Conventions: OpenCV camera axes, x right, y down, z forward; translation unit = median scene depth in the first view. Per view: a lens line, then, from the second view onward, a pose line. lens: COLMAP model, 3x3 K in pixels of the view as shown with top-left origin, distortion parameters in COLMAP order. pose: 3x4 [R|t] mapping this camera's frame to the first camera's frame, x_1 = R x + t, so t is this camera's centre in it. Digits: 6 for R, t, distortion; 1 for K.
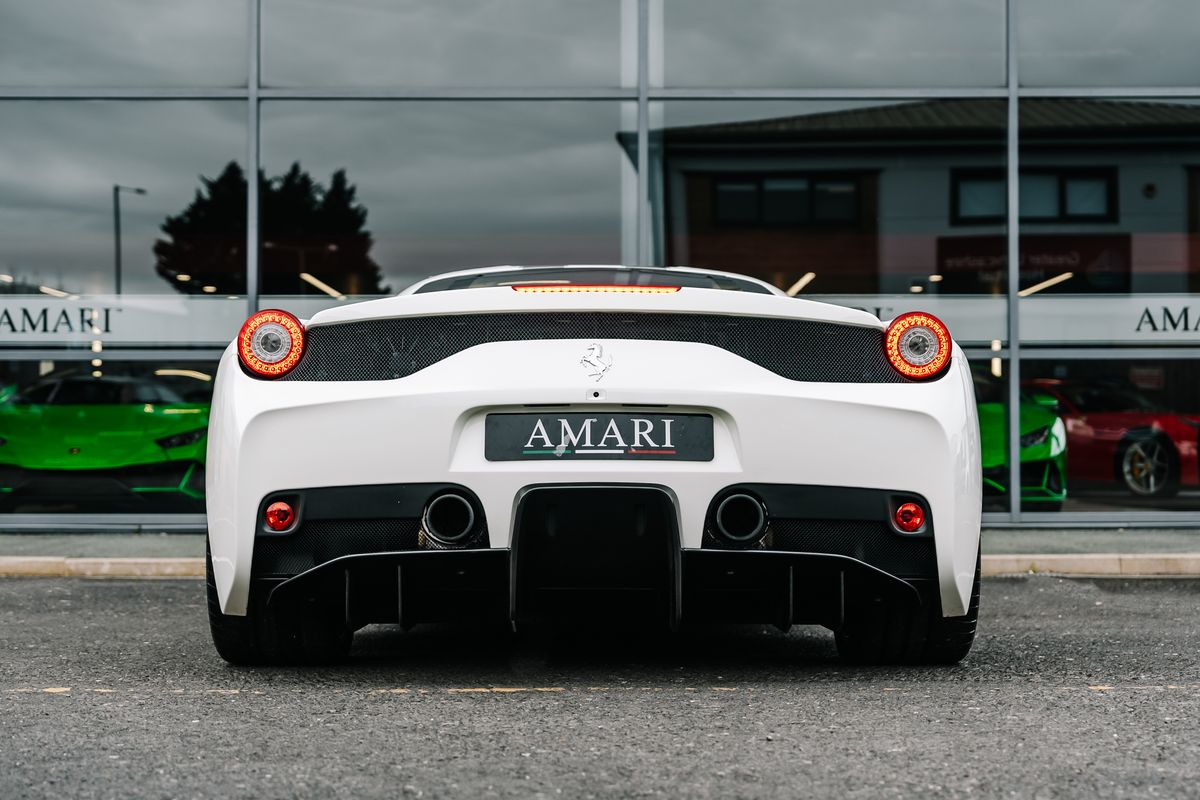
lens RADIAL K [[1912.2, 0, 627.7], [0, 1912.2, 399.5], [0, 0, 1]] dist [-0.007053, -0.020031]
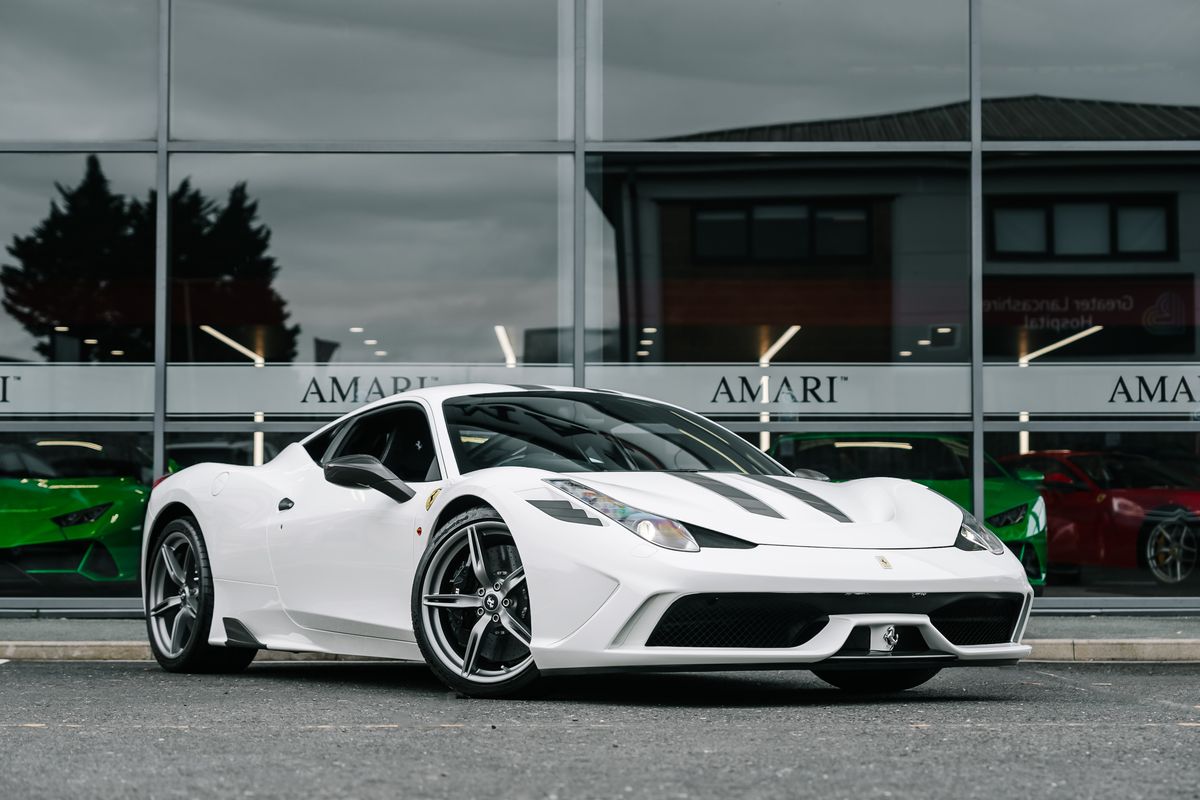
lens RADIAL K [[2535.4, 0, 600.0], [0, 2535.4, 400.0], [0, 0, 1]] dist [0.017417, -0.277878]
pose [[0.999989, 0.001351, -0.004587, 0.022122], [-0.001476, 0.999623, -0.027404, -0.002452], [0.004548, 0.027410, 0.999614, -0.218462]]
